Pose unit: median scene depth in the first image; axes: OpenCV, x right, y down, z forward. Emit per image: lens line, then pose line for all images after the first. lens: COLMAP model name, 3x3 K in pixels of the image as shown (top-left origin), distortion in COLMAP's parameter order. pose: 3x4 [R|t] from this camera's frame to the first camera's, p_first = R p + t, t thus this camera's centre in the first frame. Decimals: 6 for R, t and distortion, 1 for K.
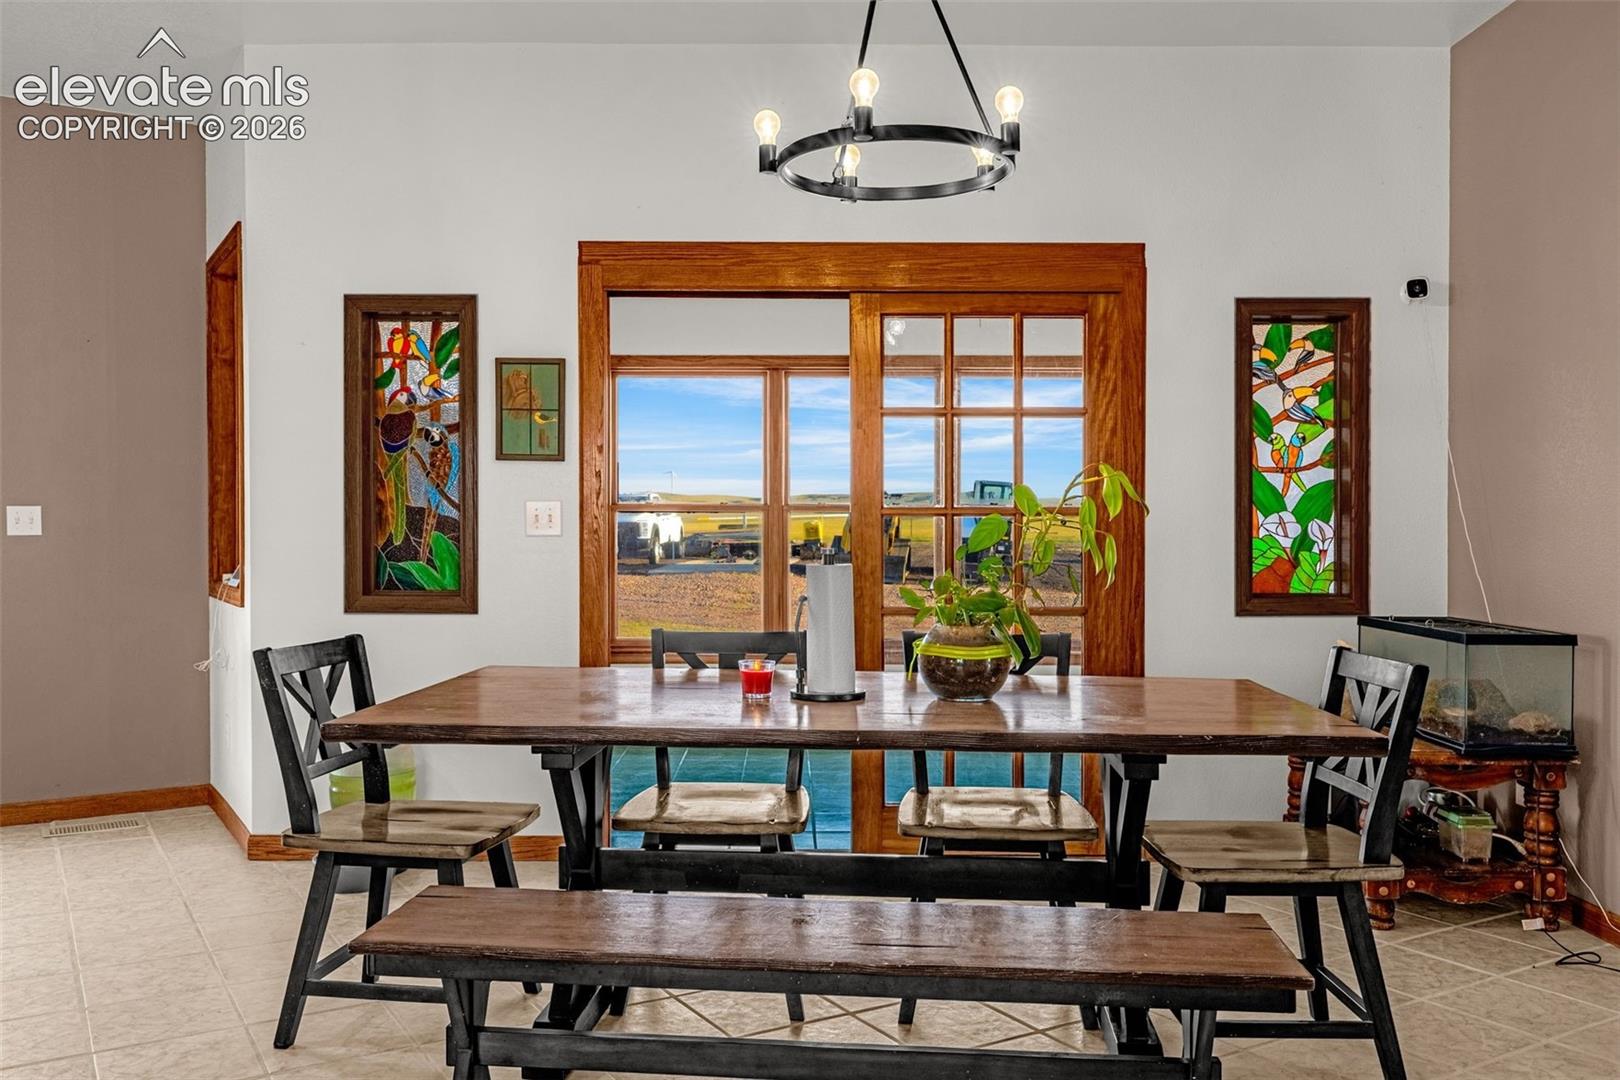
lens RADIAL K [[1303.4, 0, 776.3], [0, 1303.4, 538.5], [0, 0, 1]] dist [0.006207, -0.001770]
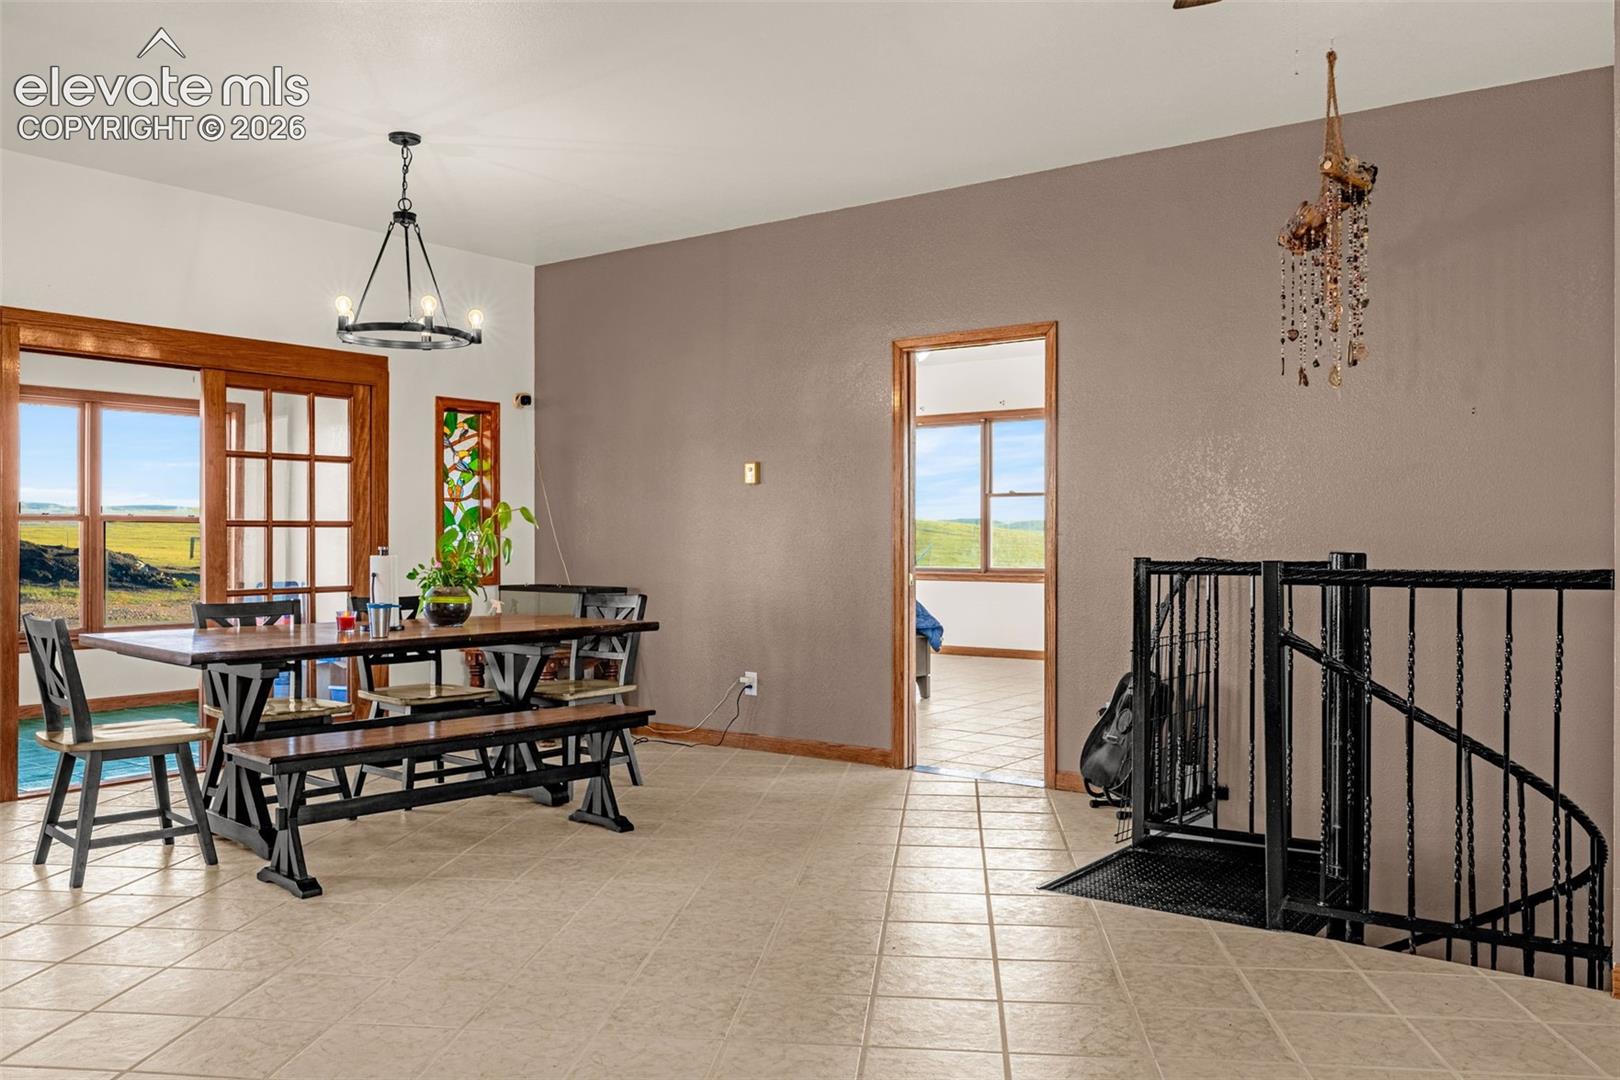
lens RADIAL K [[1303.4, 0, 776.3], [0, 1303.4, 538.5], [0, 0, 1]] dist [0.006207, -0.001770]
pose [[0.616248, -0.004983, 0.787536, -0.668967], [0.007864, 0.999969, 0.000173, -0.000351], [-0.787513, 0.006087, 0.616268, -0.349436]]
